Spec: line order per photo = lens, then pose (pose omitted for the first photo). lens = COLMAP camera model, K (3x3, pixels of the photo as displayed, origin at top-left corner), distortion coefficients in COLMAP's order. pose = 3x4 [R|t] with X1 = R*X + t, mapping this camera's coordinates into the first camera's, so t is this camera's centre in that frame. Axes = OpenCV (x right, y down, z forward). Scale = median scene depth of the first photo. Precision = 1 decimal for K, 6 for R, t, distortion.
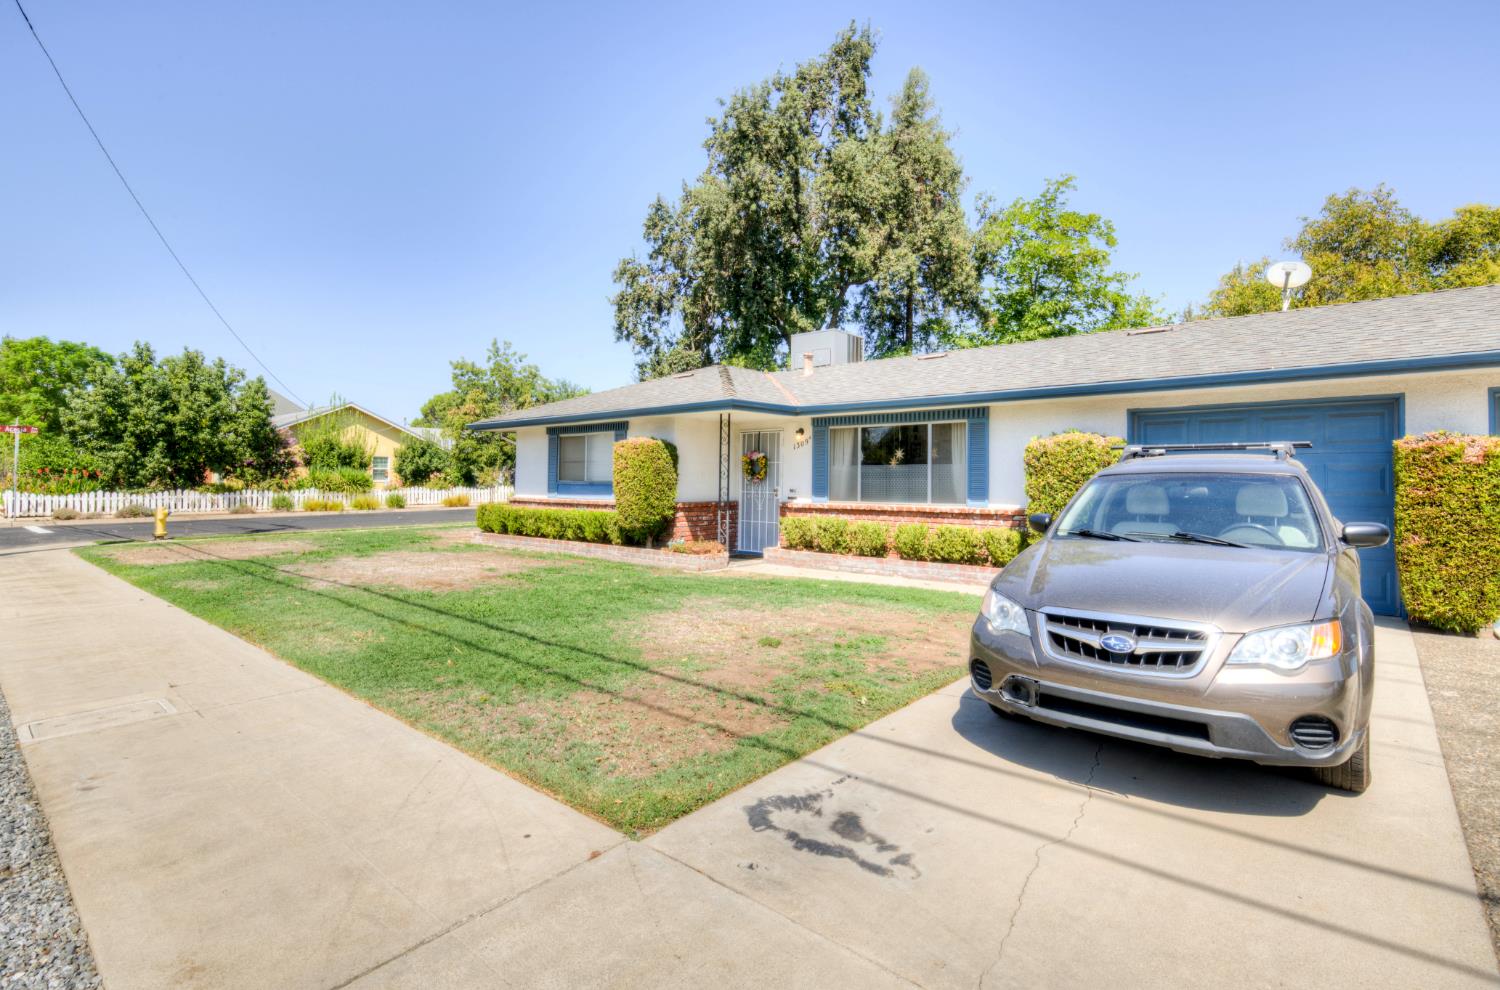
lens RADIAL K [[729.0, 0, 755.9], [0, 729.0, 456.2], [0, 0, 1]] dist [-0.010660, 0.000603]
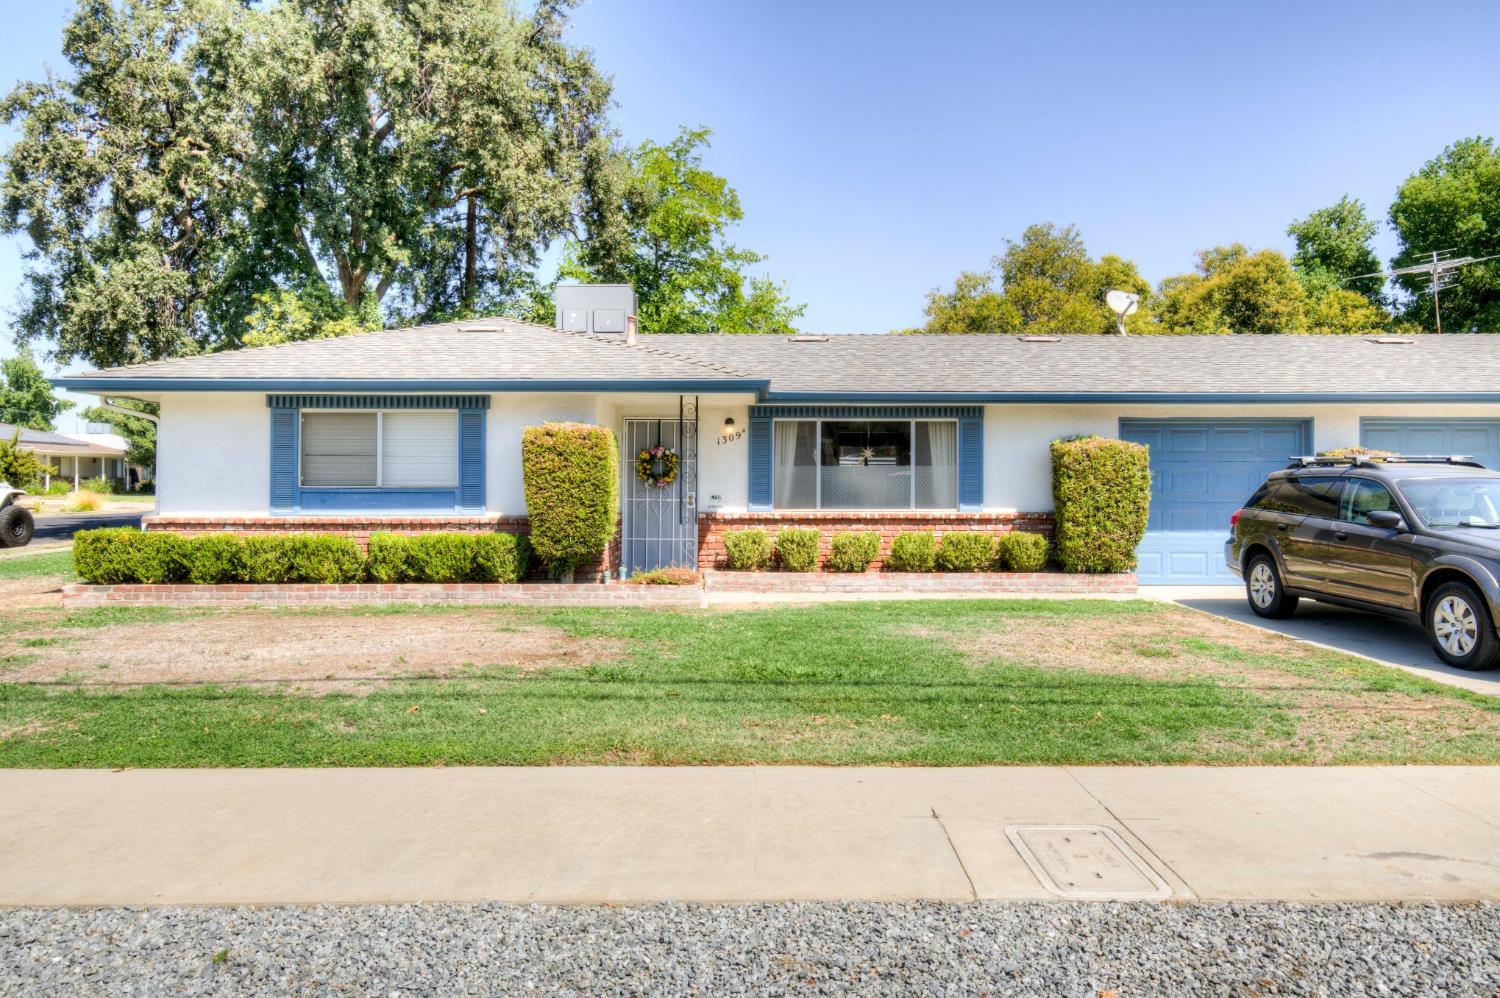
lens RADIAL K [[957.8, 0, 762.4], [0, 957.8, 493.2], [0, 0, 1]] dist [0.002392, -0.000503]
pose [[0.749411, -0.009704, 0.662034, -0.467259], [-0.018425, 0.999200, 0.035502, 0.004243], [-0.661849, -0.038803, 0.748632, 0.158220]]
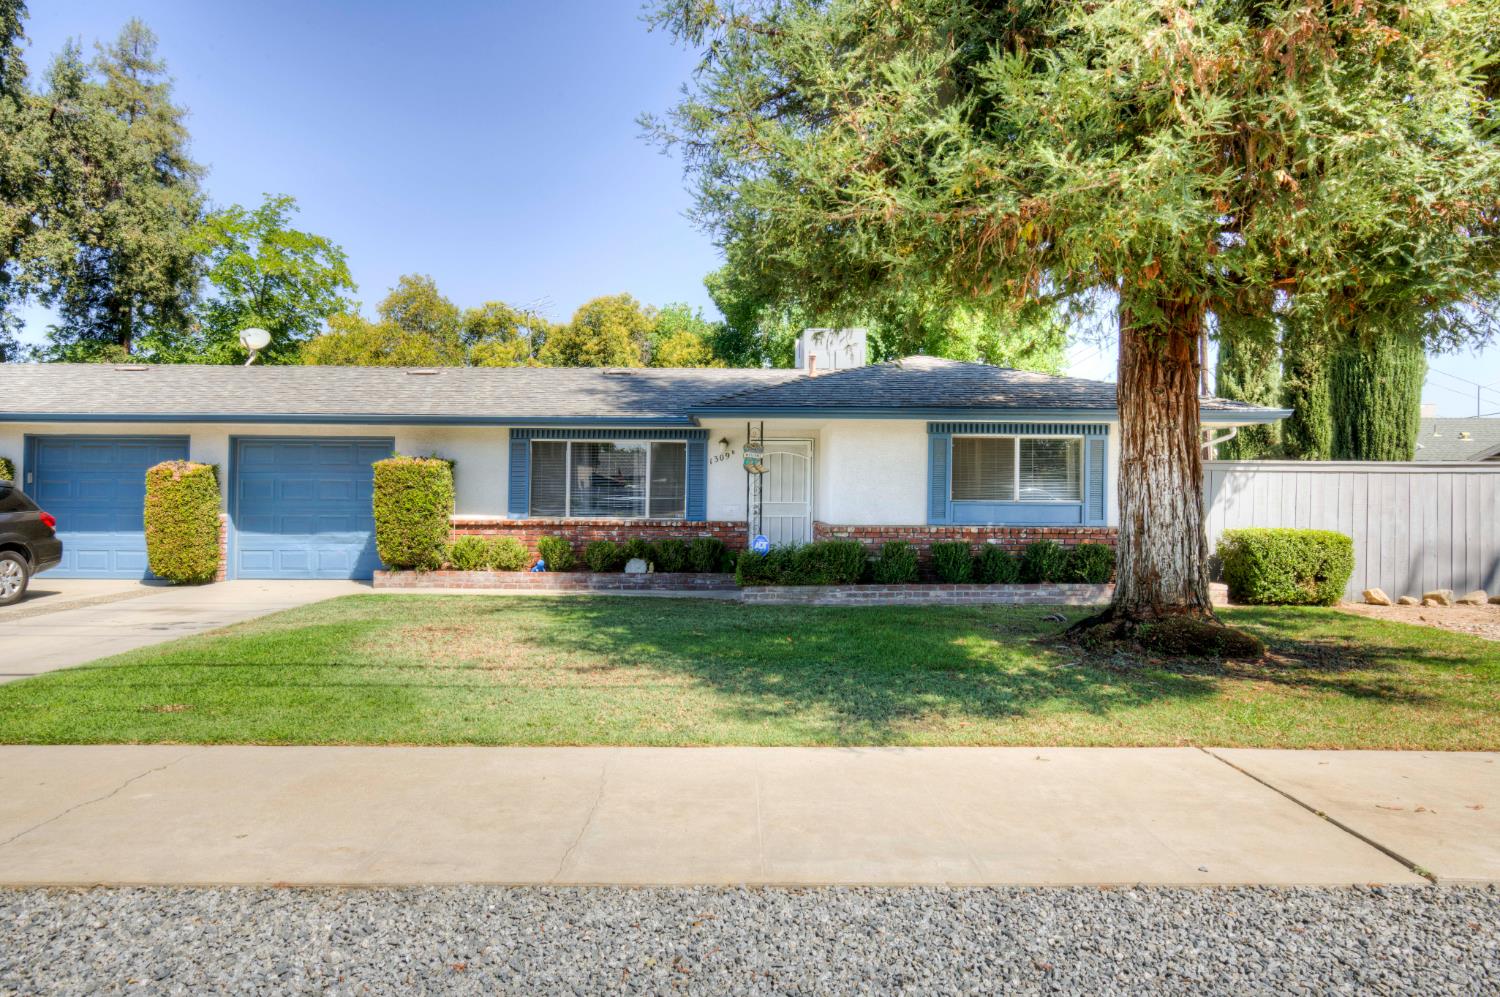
lens RADIAL K [[798.8, 0, 736.4], [0, 798.8, 490.0], [0, 0, 1]] dist [0.001870, 0.000152]
pose [[0.760672, 0.005507, 0.649114, 0.302496], [-0.024312, 0.999504, 0.020011, -0.014629], [-0.648681, -0.031003, 0.760428, -0.476798]]
